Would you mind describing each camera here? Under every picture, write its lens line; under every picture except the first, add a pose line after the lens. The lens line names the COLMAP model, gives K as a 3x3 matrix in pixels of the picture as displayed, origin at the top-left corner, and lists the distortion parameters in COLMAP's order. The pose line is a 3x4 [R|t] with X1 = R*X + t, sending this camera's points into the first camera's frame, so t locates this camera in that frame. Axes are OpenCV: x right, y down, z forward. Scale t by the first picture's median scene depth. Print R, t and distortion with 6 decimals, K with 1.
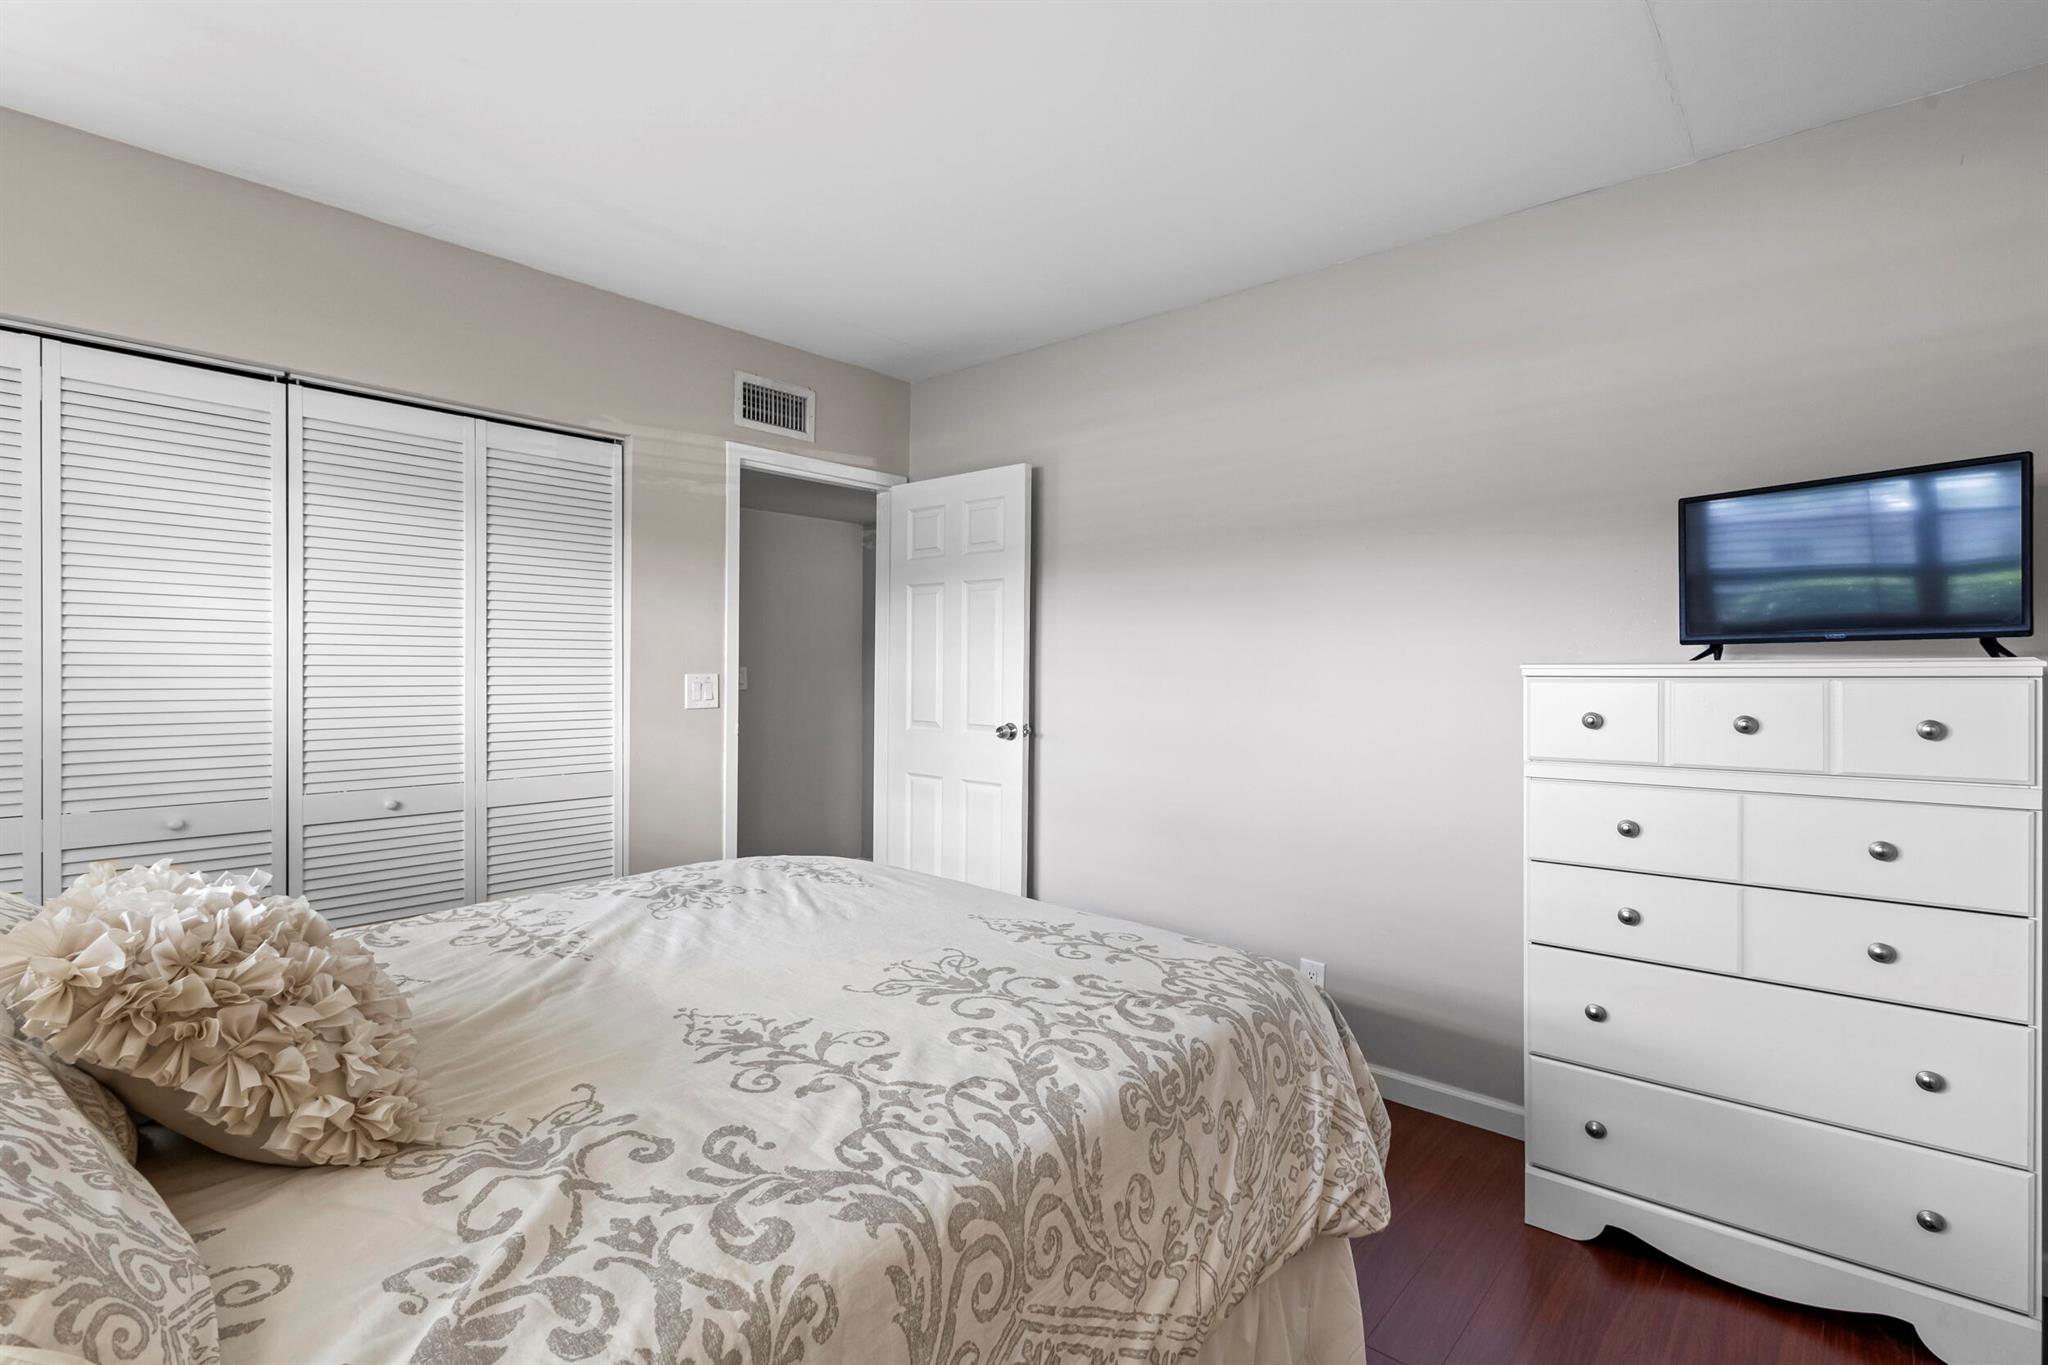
lens RADIAL K [[963.4, 0, 1016.4], [0, 963.4, 651.2], [0, 0, 1]] dist [0.000390, -0.000110]
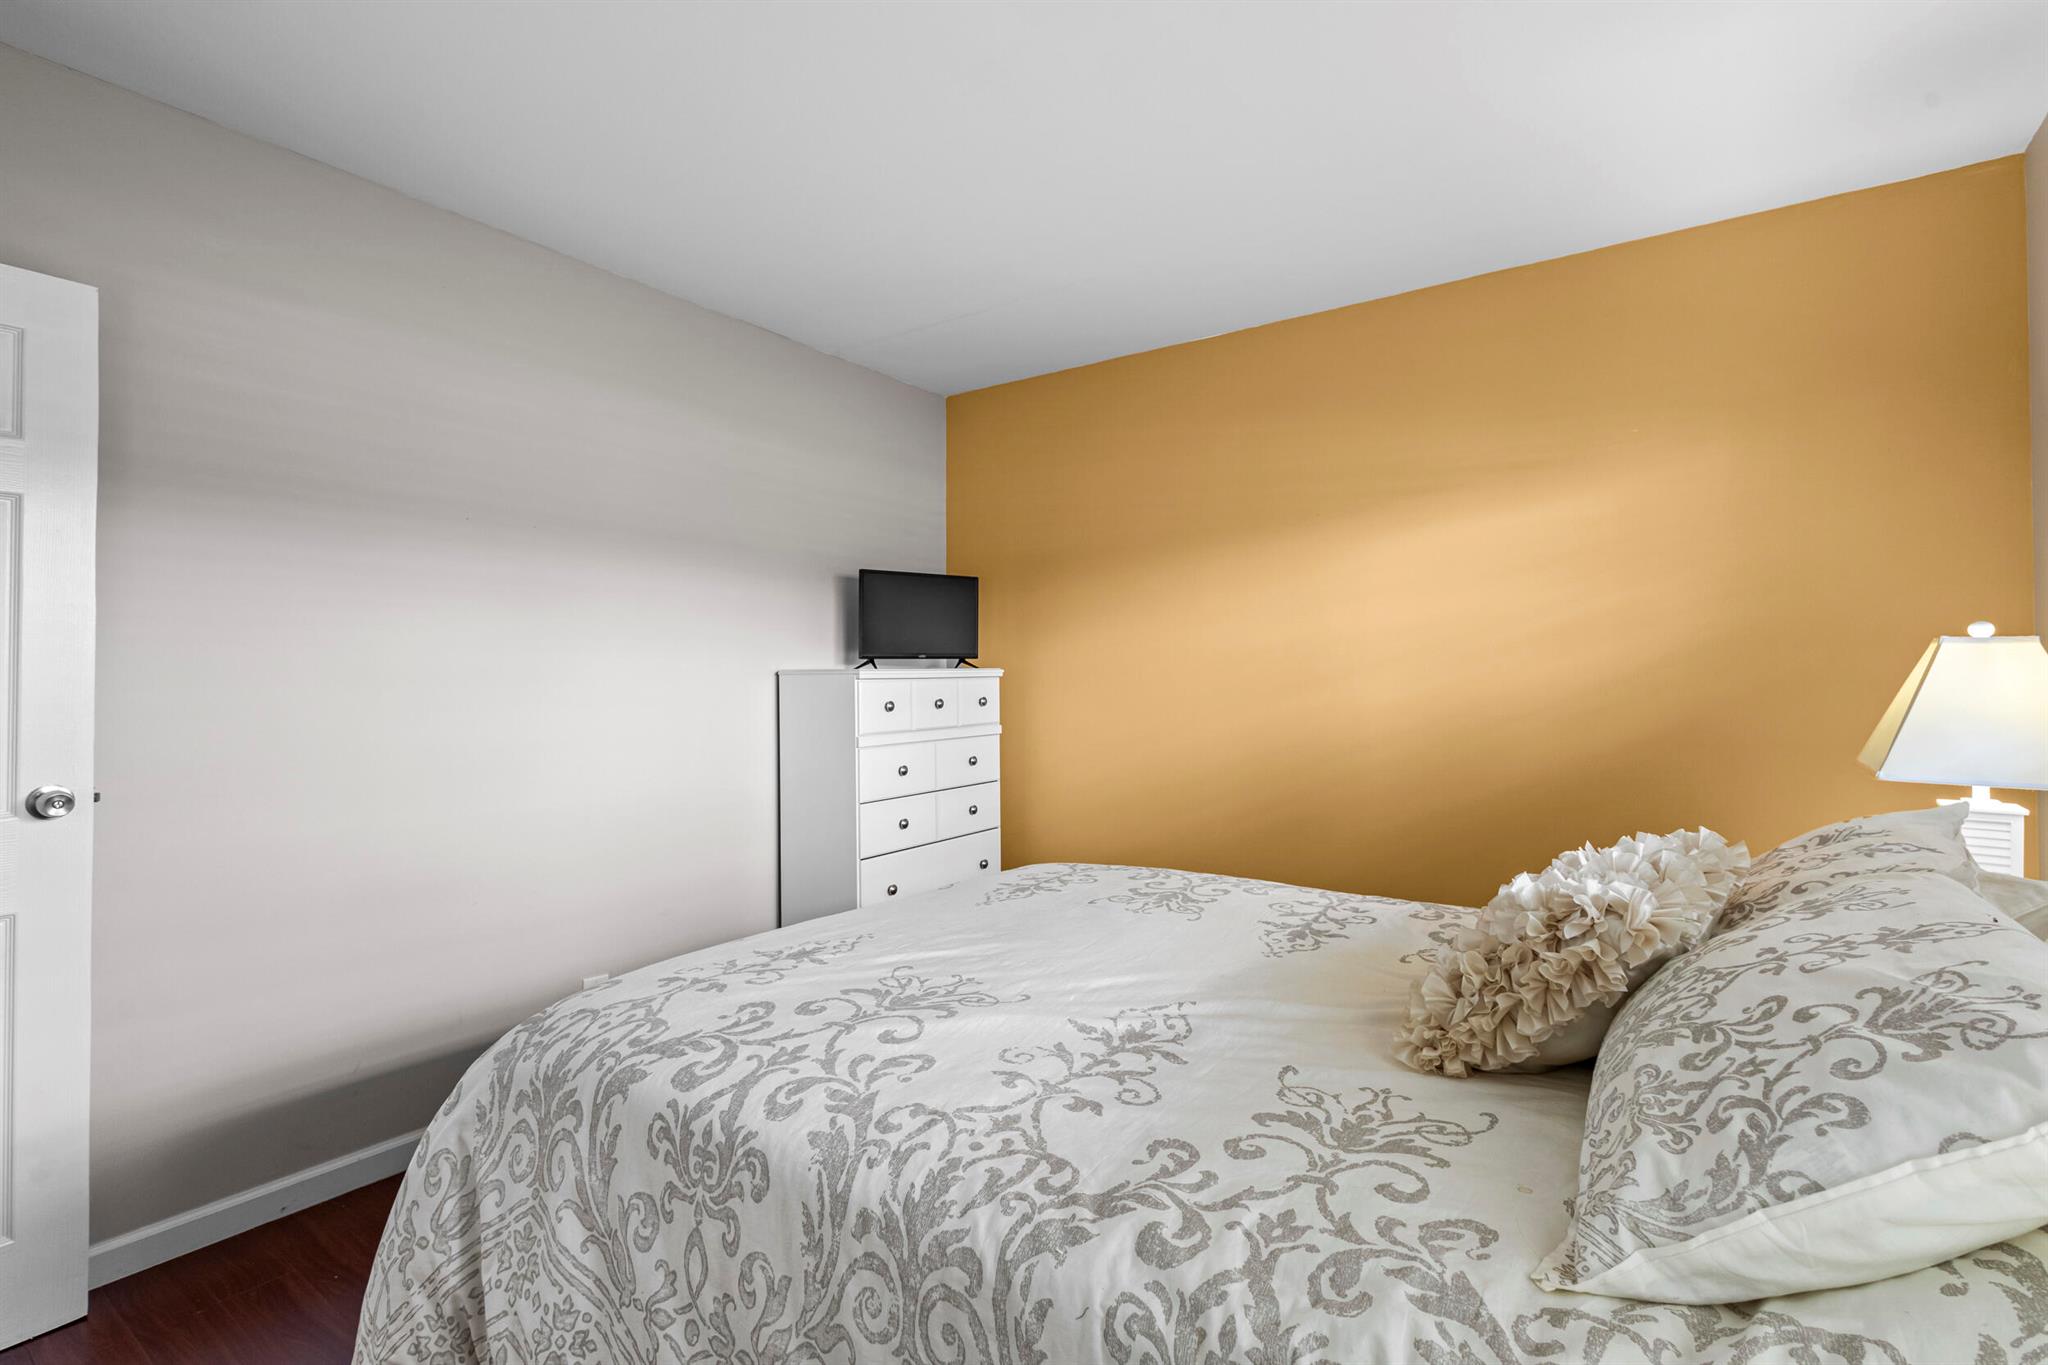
lens RADIAL K [[963.4, 0, 1016.4], [0, 963.4, 651.2], [0, 0, 1]] dist [0.000390, -0.000110]
pose [[-0.086257, 0.014684, 0.996165, -1.026783], [-0.002883, 0.999884, -0.014988, 0.003935], [-0.996269, -0.004165, -0.086204, 0.951112]]
